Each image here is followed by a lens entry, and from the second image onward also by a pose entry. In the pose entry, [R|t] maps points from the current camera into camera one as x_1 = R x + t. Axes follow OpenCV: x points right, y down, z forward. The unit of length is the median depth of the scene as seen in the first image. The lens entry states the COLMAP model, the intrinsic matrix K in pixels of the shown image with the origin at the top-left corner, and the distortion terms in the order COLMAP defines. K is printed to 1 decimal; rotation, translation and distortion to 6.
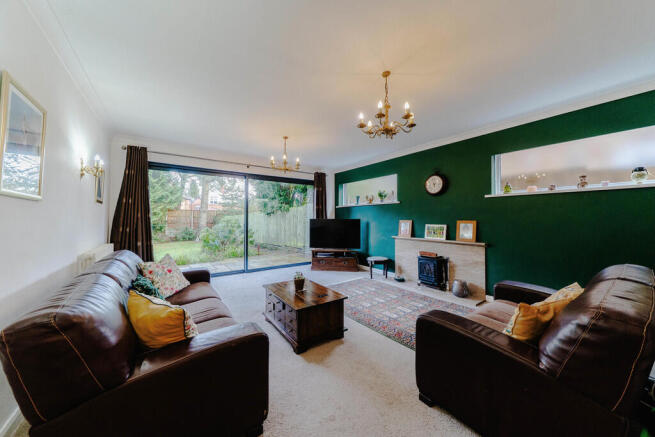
lens RADIAL K [[240.0, 0, 325.0], [0, 240.0, 218.5], [0, 0, 1]] dist [0.000047, 0.000001]
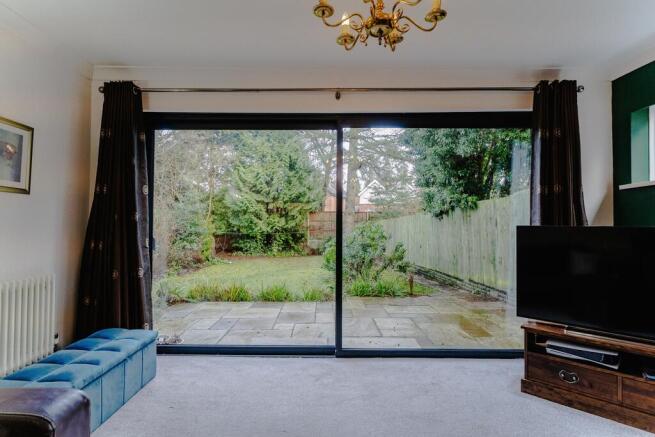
lens RADIAL K [[337.6, 0, 323.3], [0, 337.6, 219.5], [0, 0, 1]] dist [0.001096, -0.000031]
pose [[0.809249, -0.005680, -0.587438, -0.006084], [-0.001853, 0.999924, -0.012222, -0.000464], [0.587463, 0.010979, 0.809177, 0.409873]]
